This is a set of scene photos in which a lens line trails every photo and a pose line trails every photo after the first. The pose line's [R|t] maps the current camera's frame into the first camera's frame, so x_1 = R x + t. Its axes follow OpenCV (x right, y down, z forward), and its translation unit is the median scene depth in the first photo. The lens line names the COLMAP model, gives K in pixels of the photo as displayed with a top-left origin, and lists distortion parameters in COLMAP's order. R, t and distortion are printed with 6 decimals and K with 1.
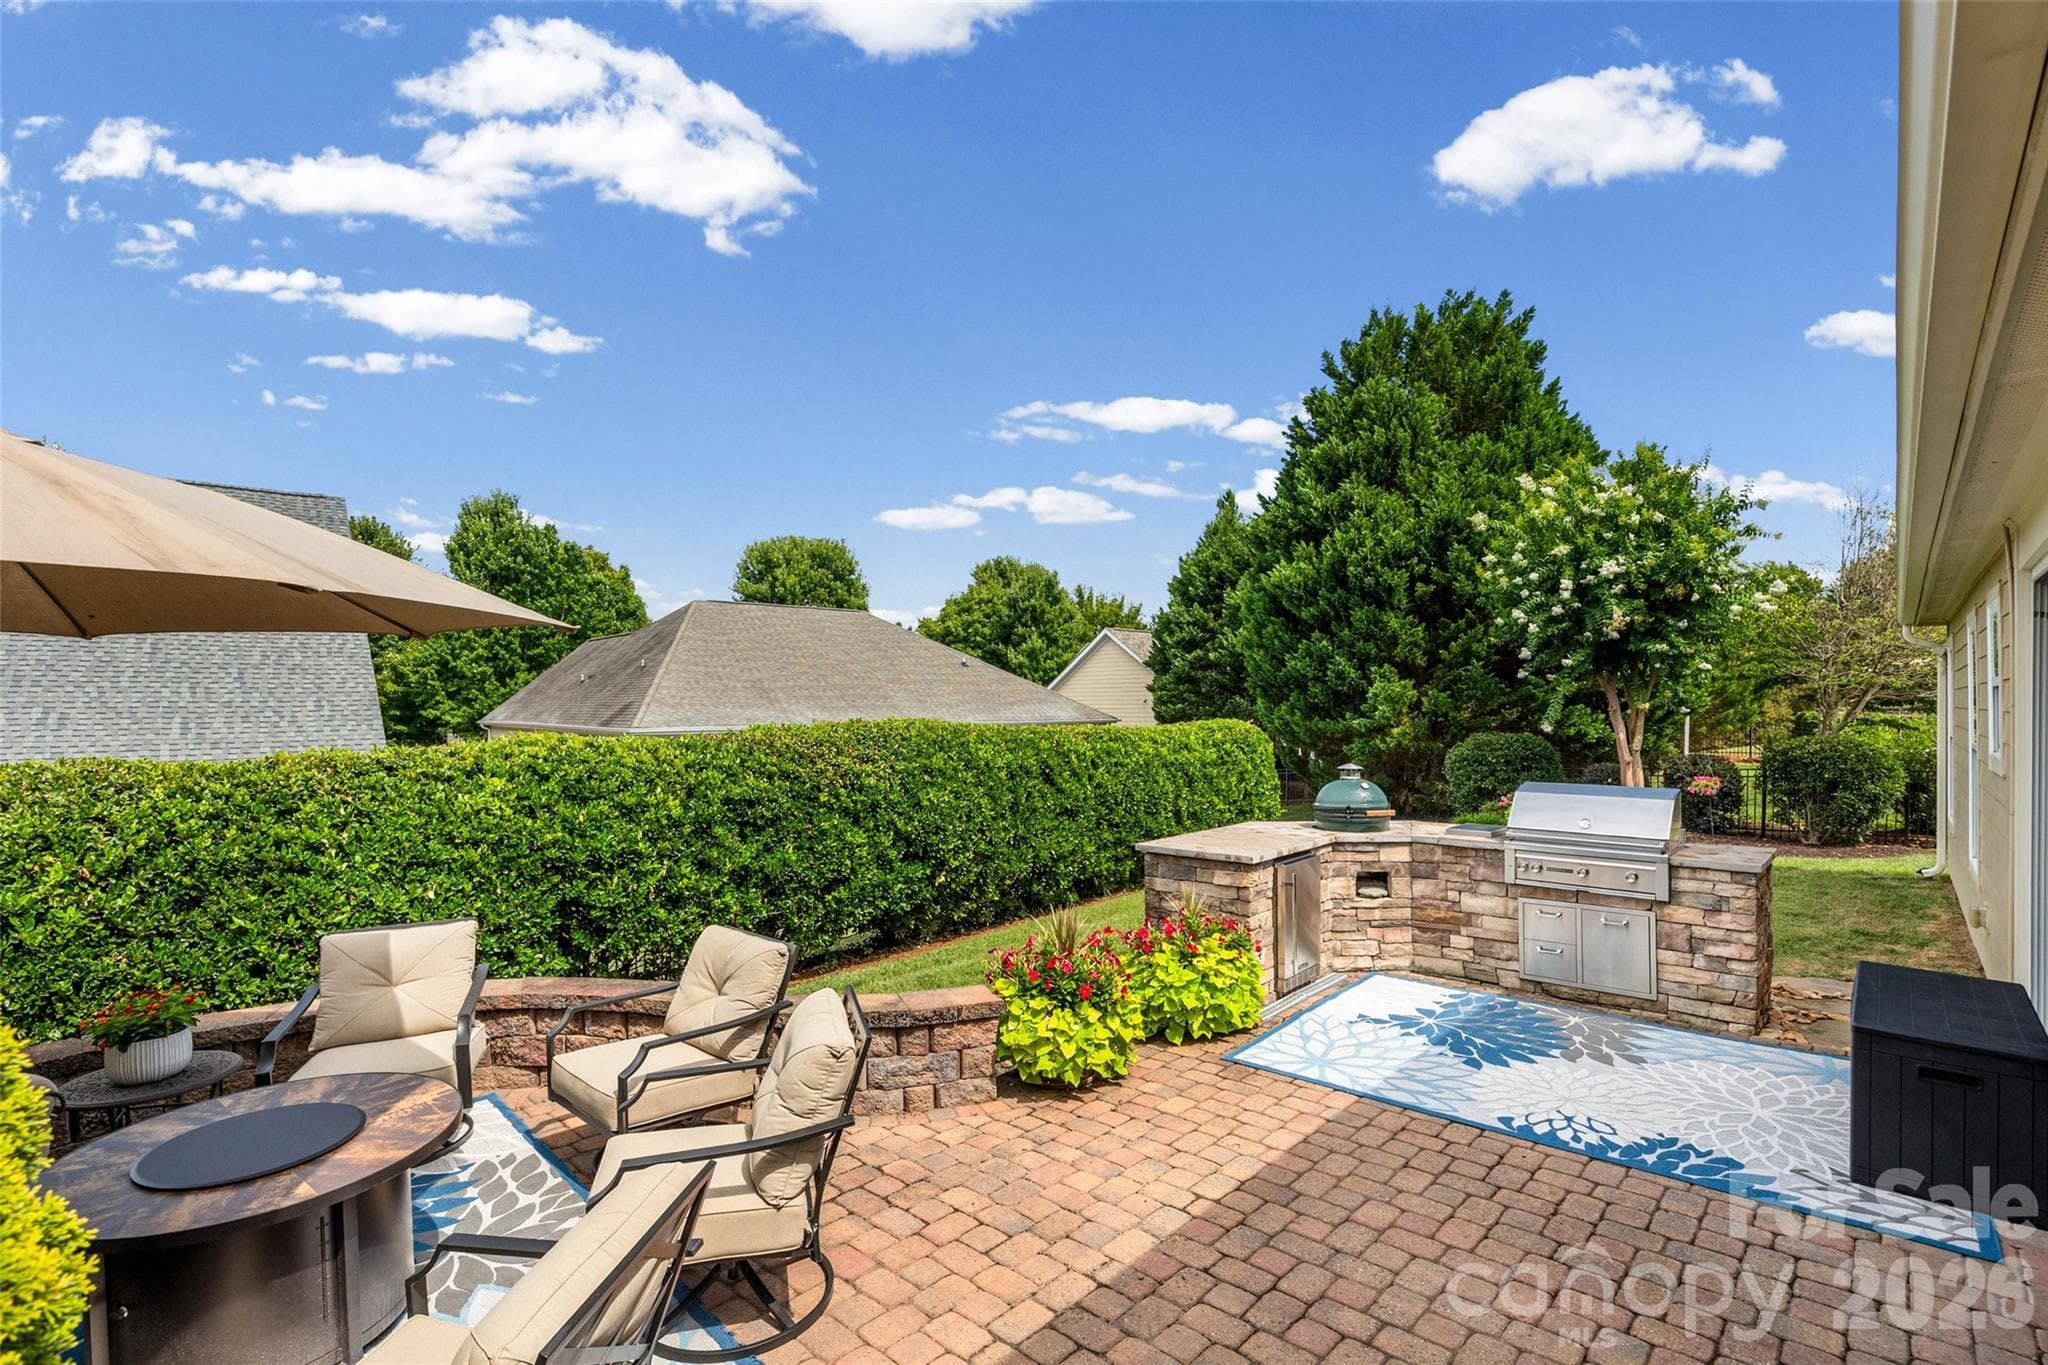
lens RADIAL K [[955.6, 0, 1029.1], [0, 955.6, 719.8], [0, 0, 1]] dist [-0.004506, -0.000512]
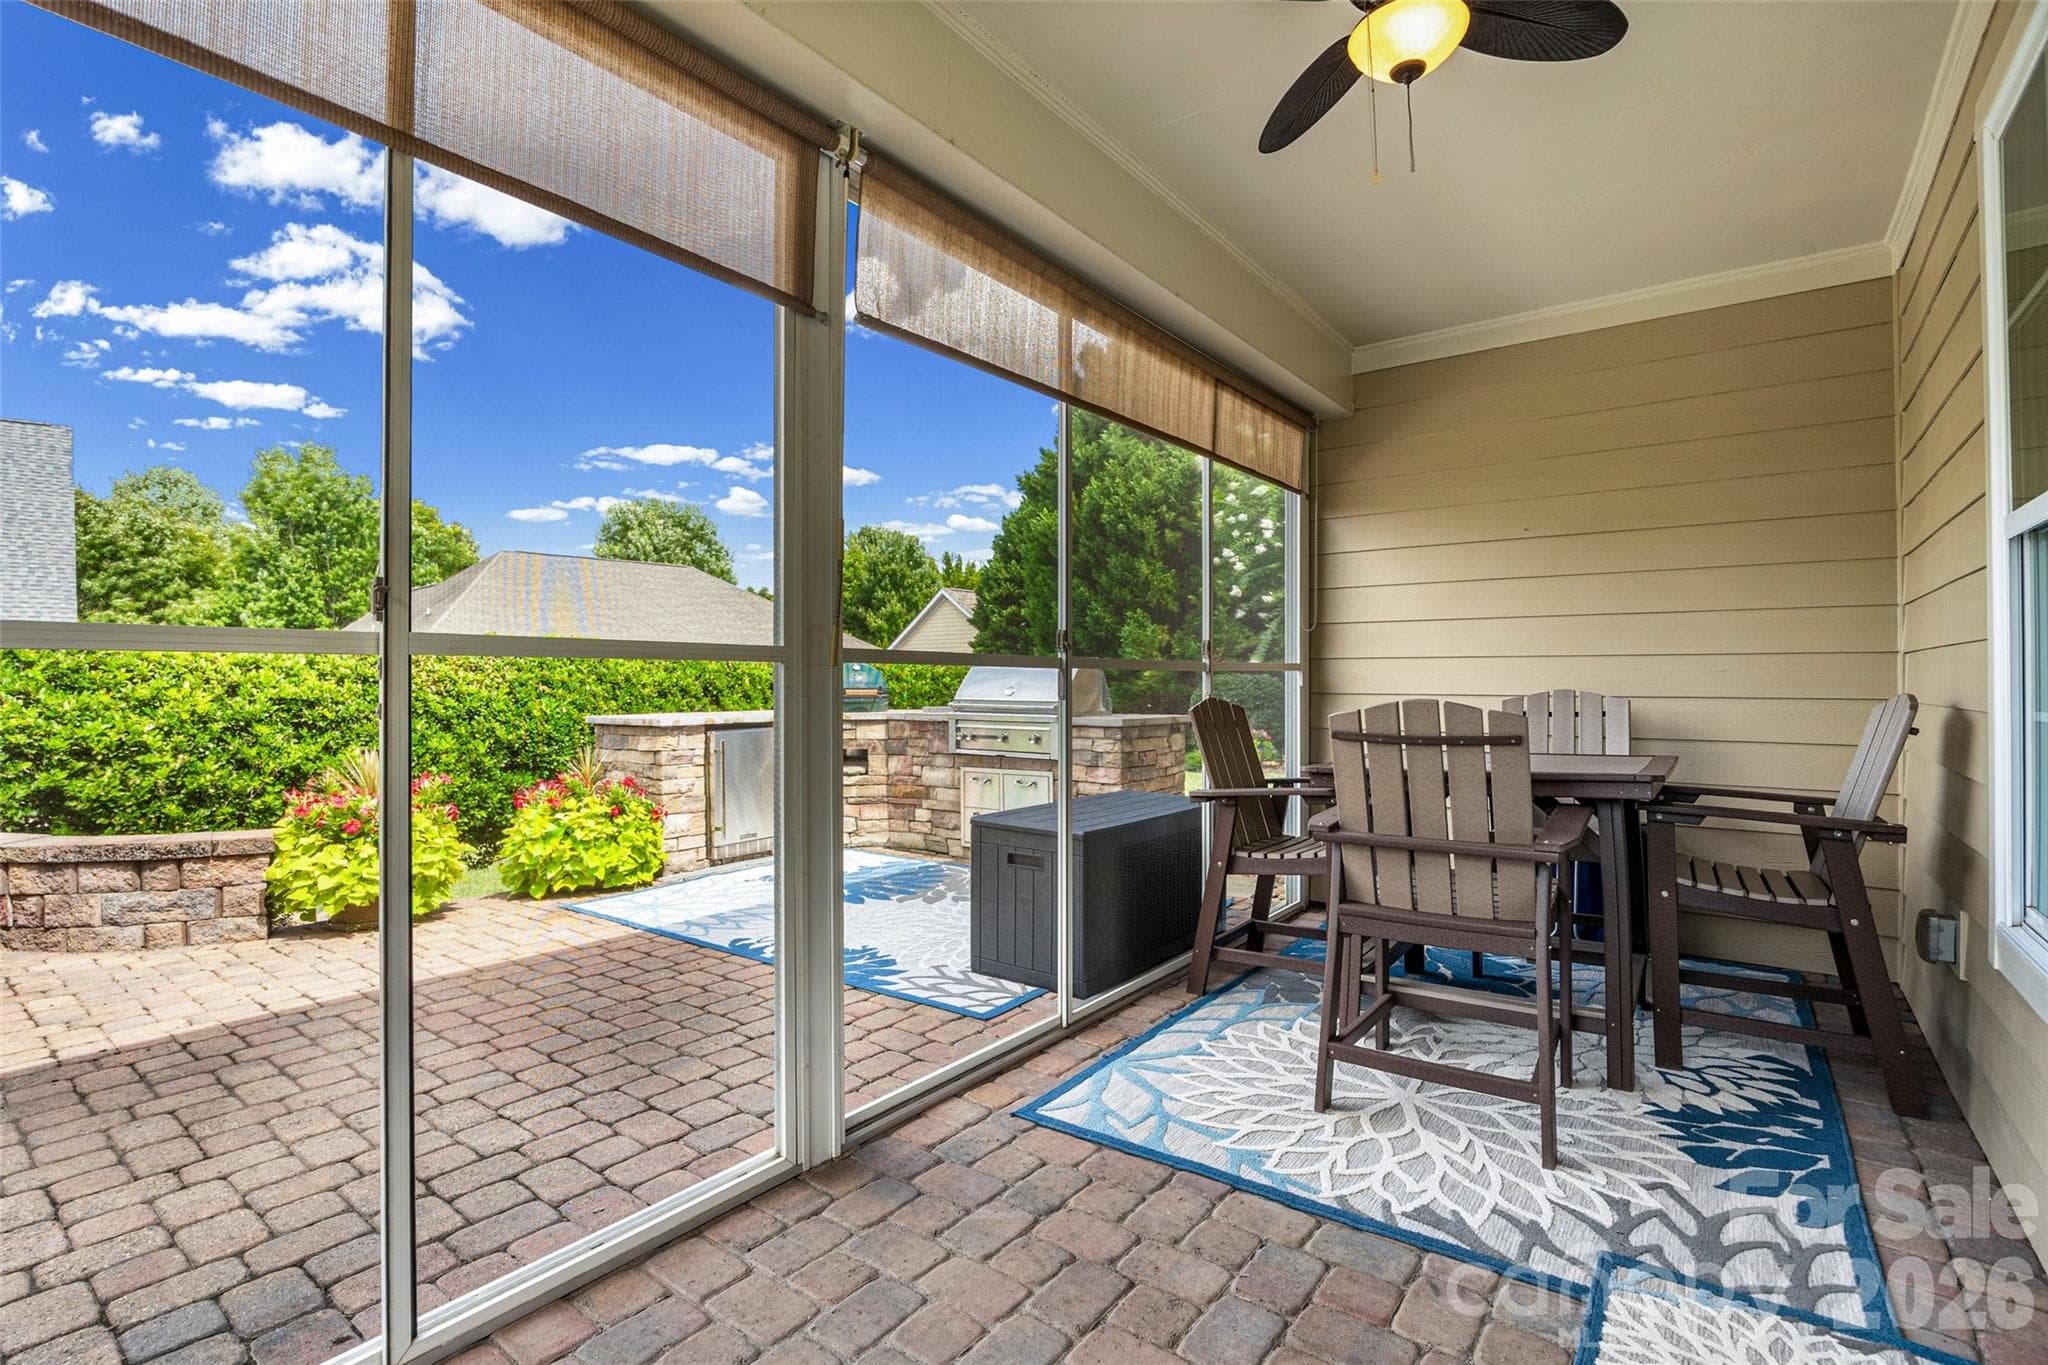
lens RADIAL K [[950.7, 0, 1024.0], [0, 950.7, 682.5], [0, 0, 1]] dist [-0.012604, 0.000571]
pose [[0.996123, 0.004267, 0.087872, 0.310589], [-0.003027, 0.999894, -0.014237, 0.069476], [-0.087924, 0.013916, 0.996030, -0.015483]]
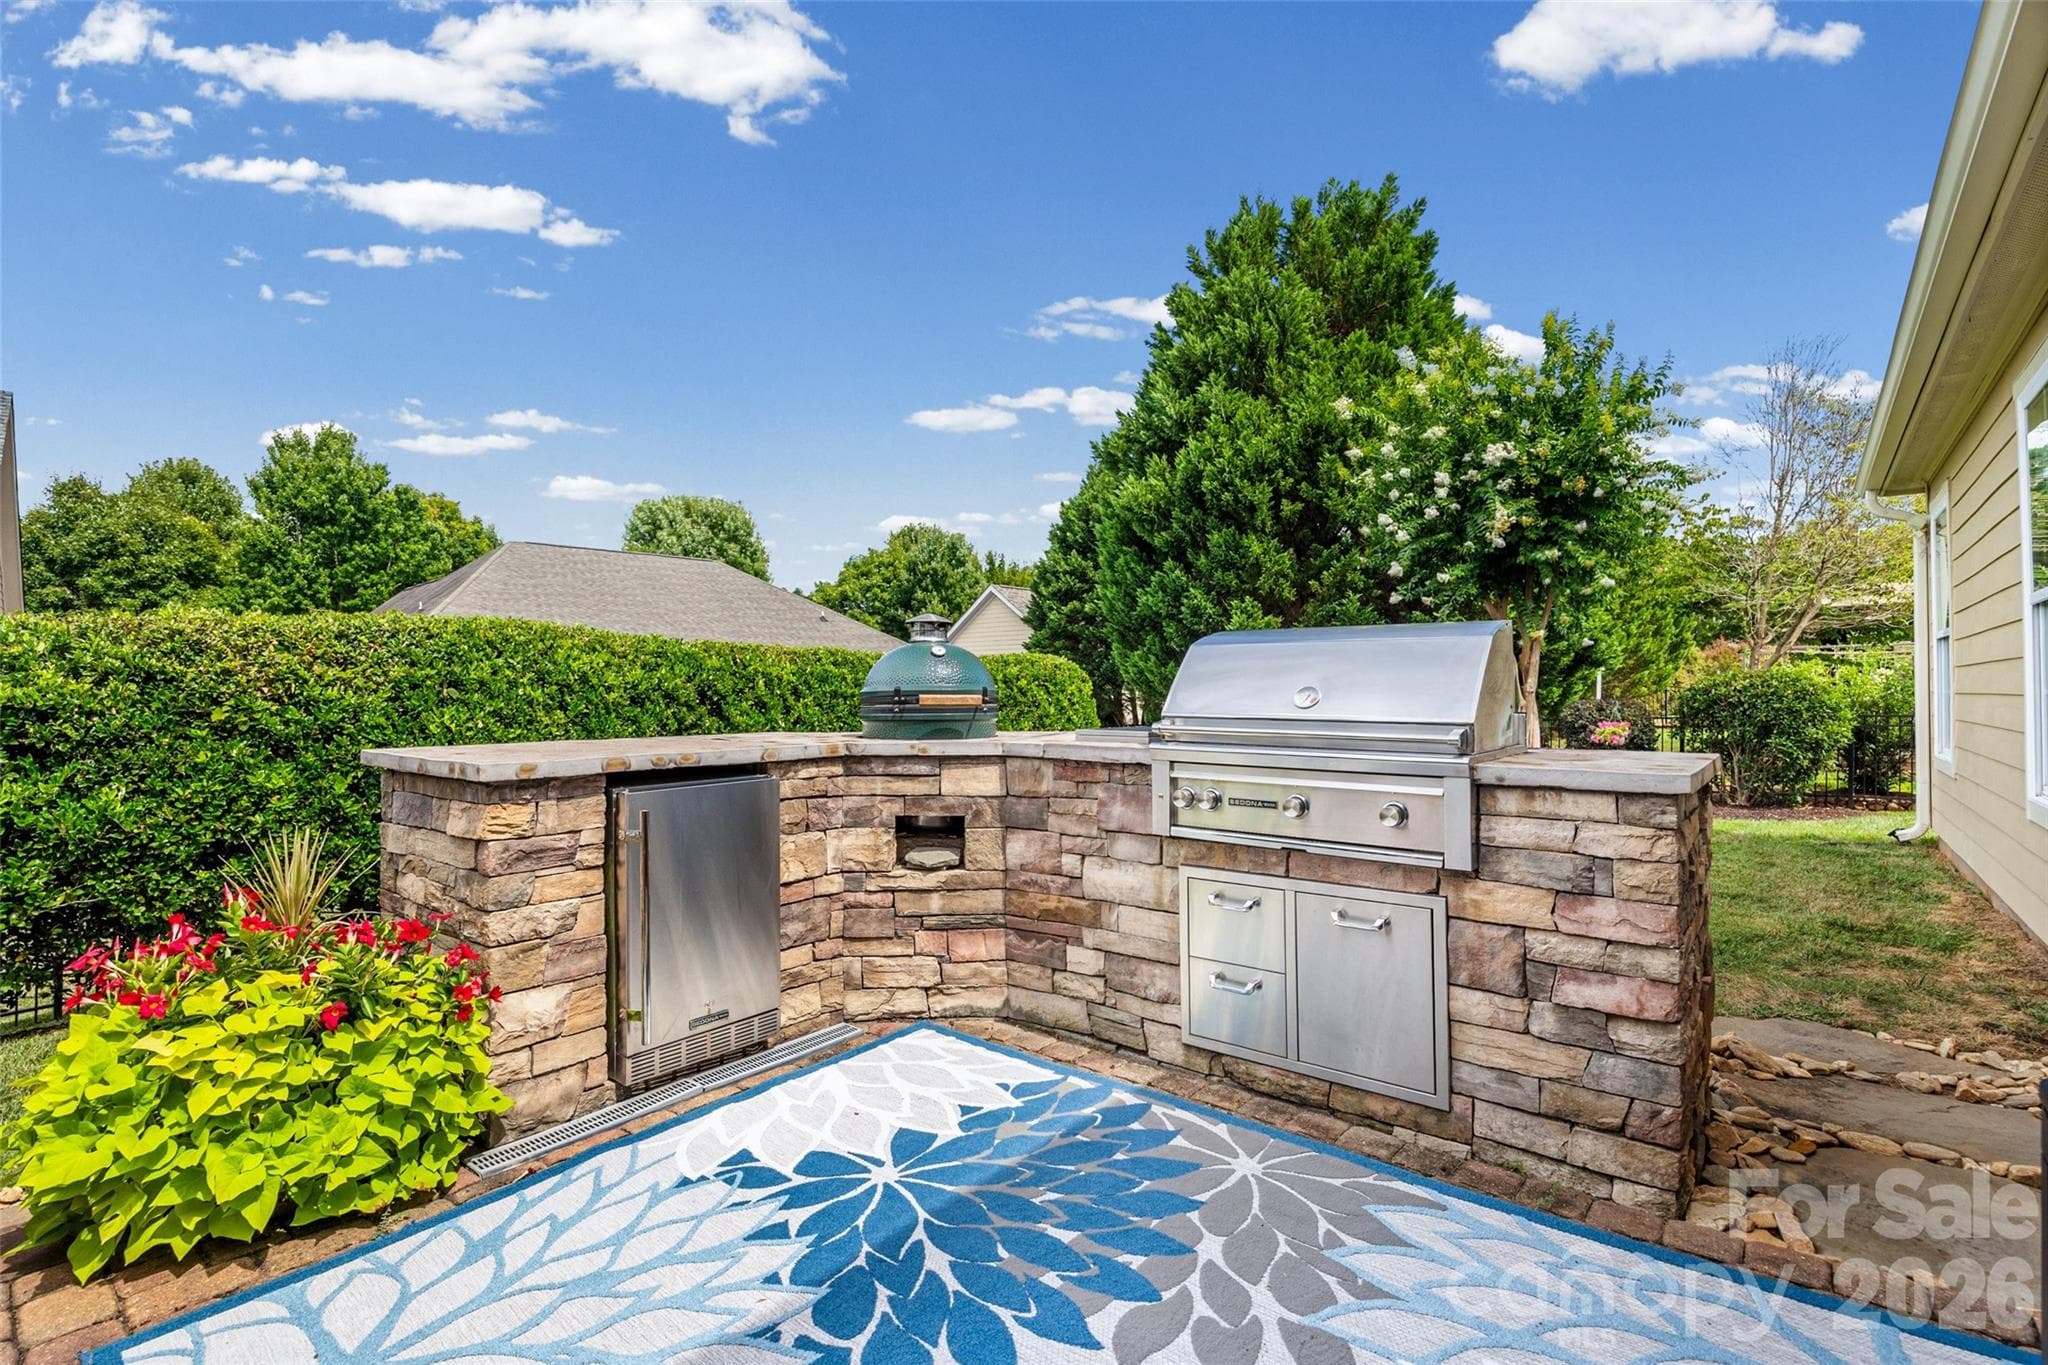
lens RADIAL K [[950.7, 0, 1024.0], [0, 950.7, 682.5], [0, 0, 1]] dist [-0.012604, 0.000571]
pose [[0.998680, 0.006331, 0.050973, 0.262071], [-0.005260, 0.999763, -0.021108, 0.068228], [-0.051094, 0.020812, 0.998477, 0.344976]]
